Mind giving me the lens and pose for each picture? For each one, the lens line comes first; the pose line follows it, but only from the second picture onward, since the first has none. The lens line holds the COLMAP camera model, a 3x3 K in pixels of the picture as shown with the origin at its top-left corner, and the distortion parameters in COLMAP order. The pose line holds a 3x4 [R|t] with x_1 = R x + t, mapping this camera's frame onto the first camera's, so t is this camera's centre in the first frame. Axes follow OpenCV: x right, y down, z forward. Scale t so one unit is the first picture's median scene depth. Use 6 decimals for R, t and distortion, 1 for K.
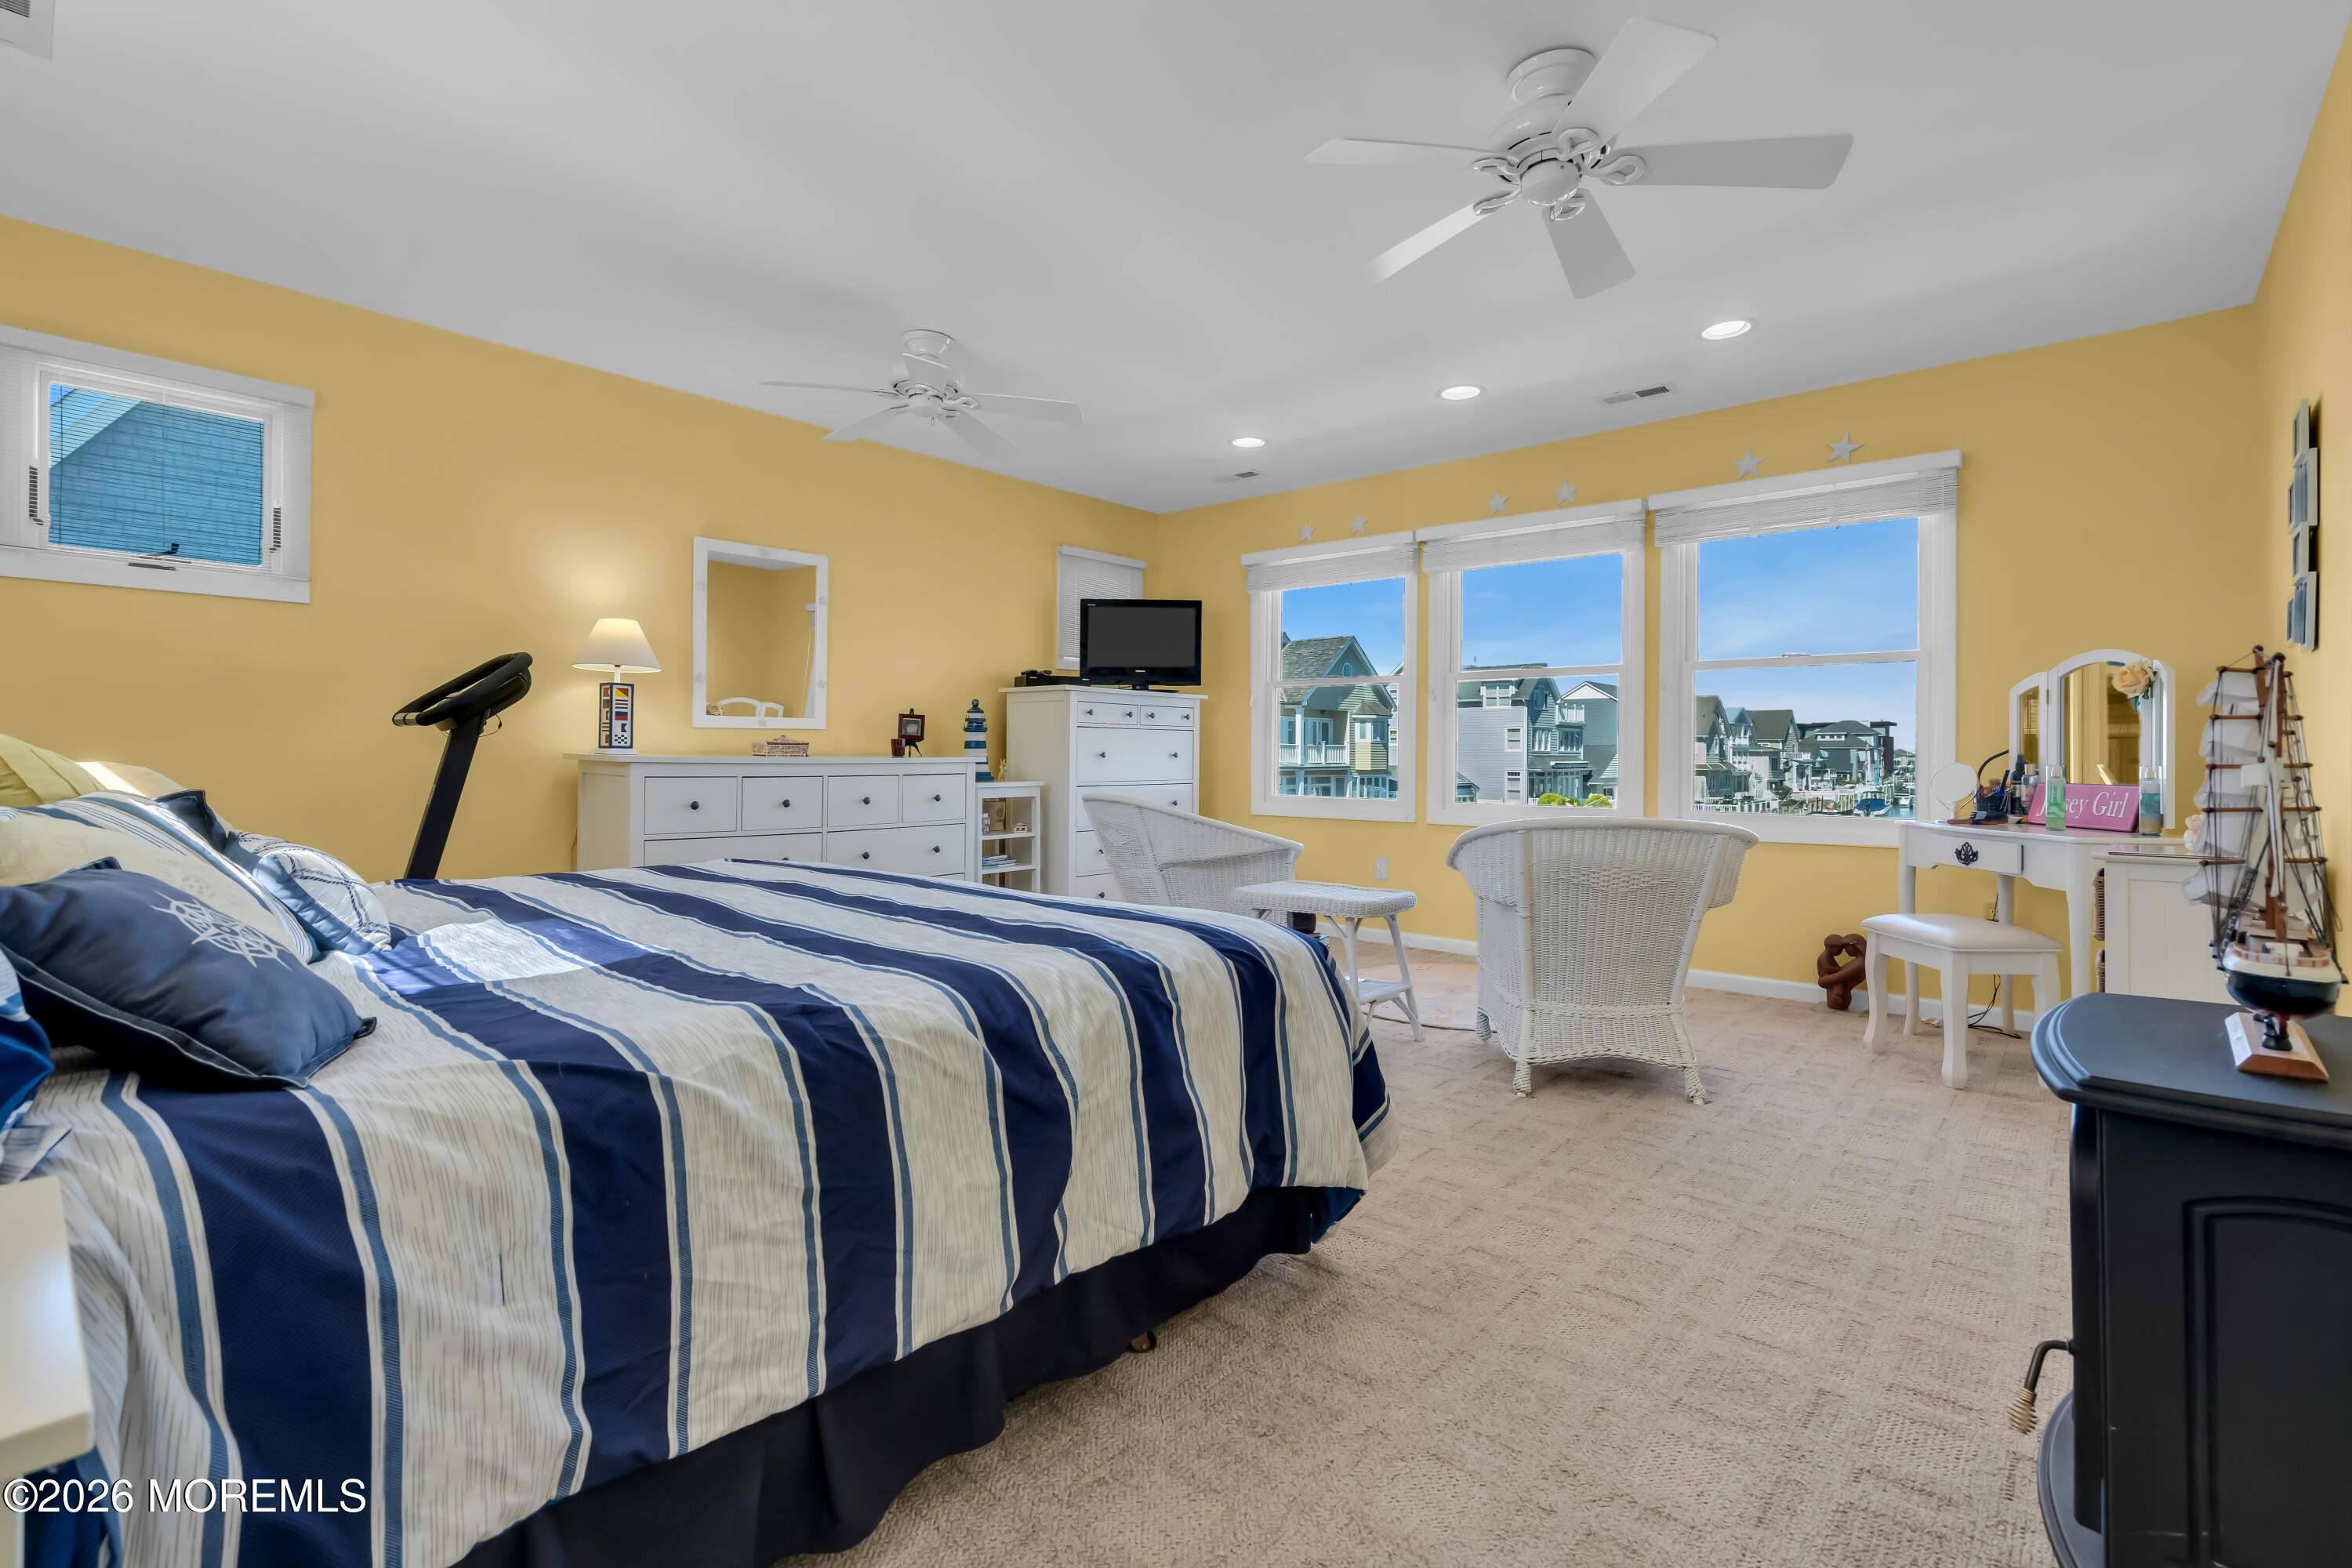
lens RADIAL K [[1063.1, 0, 1172.1], [0, 1063.1, 763.0], [0, 0, 1]] dist [-0.000222, 0.000271]
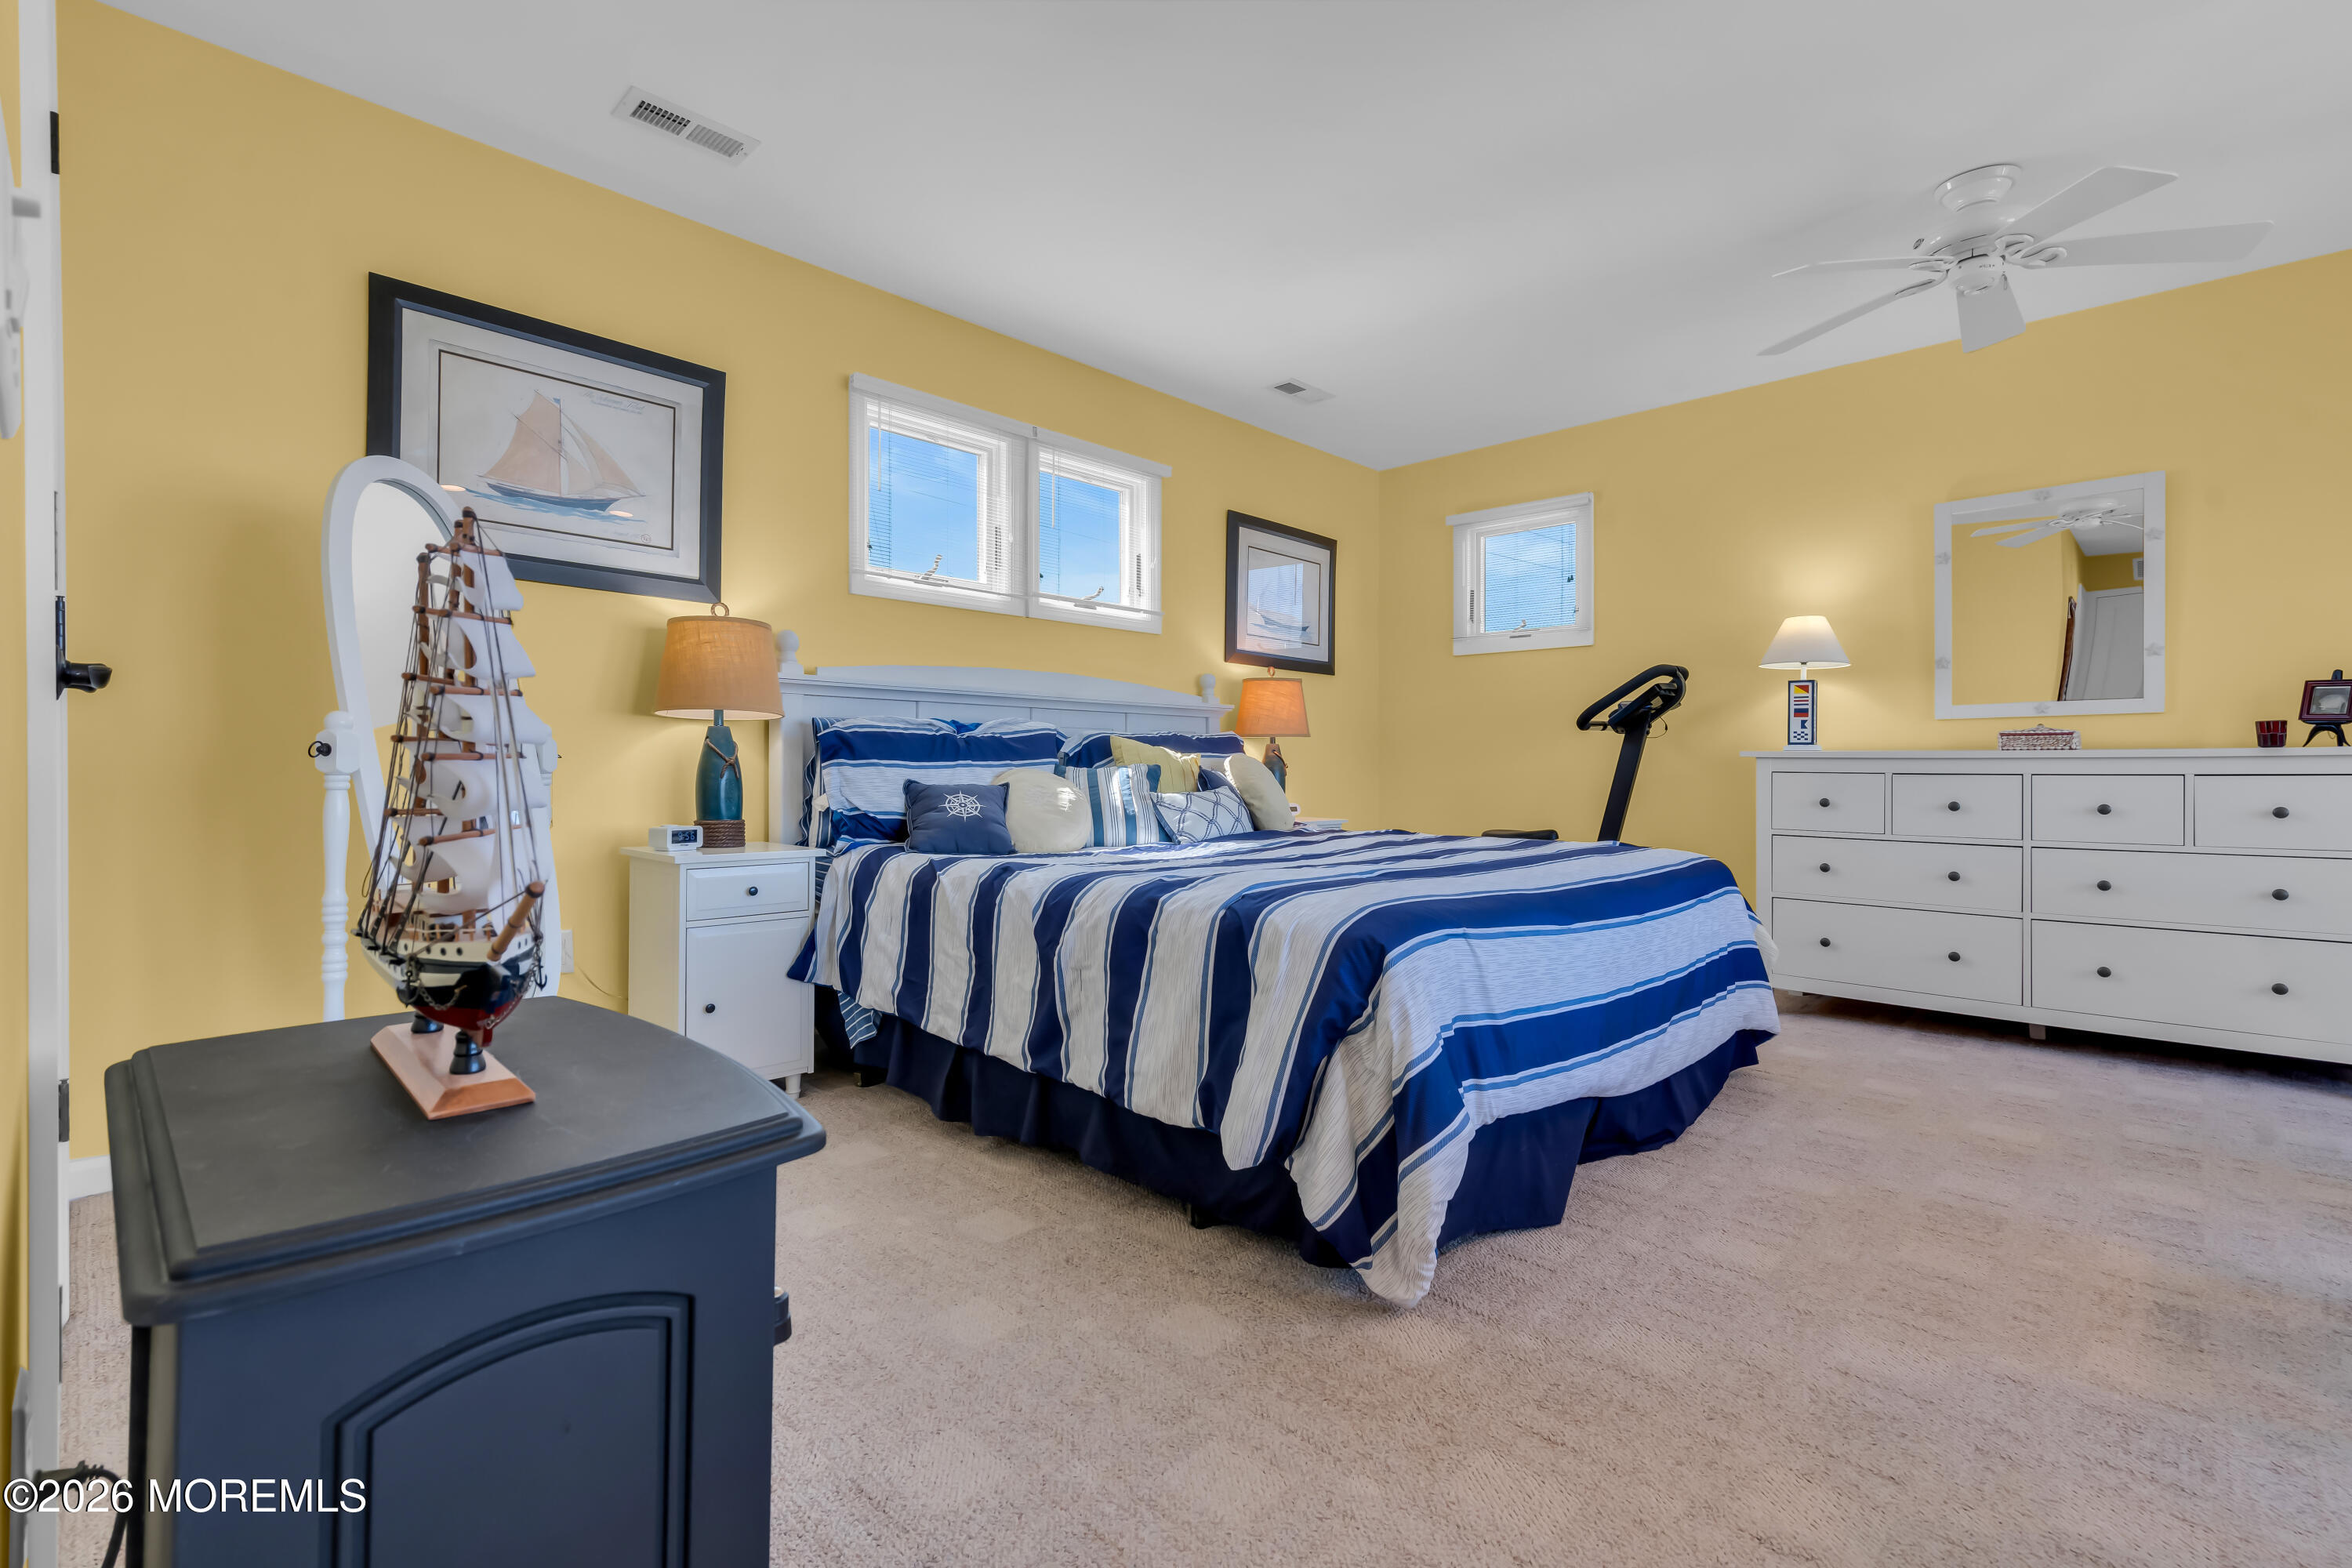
lens RADIAL K [[1063.1, 0, 1172.1], [0, 1063.1, 763.0], [0, 0, 1]] dist [-0.000222, 0.000271]
pose [[-0.049697, -0.008831, -0.998725, 0.526244], [-0.006139, 0.999945, -0.008536, 0.016074], [0.998745, 0.005707, -0.049748, 0.457027]]
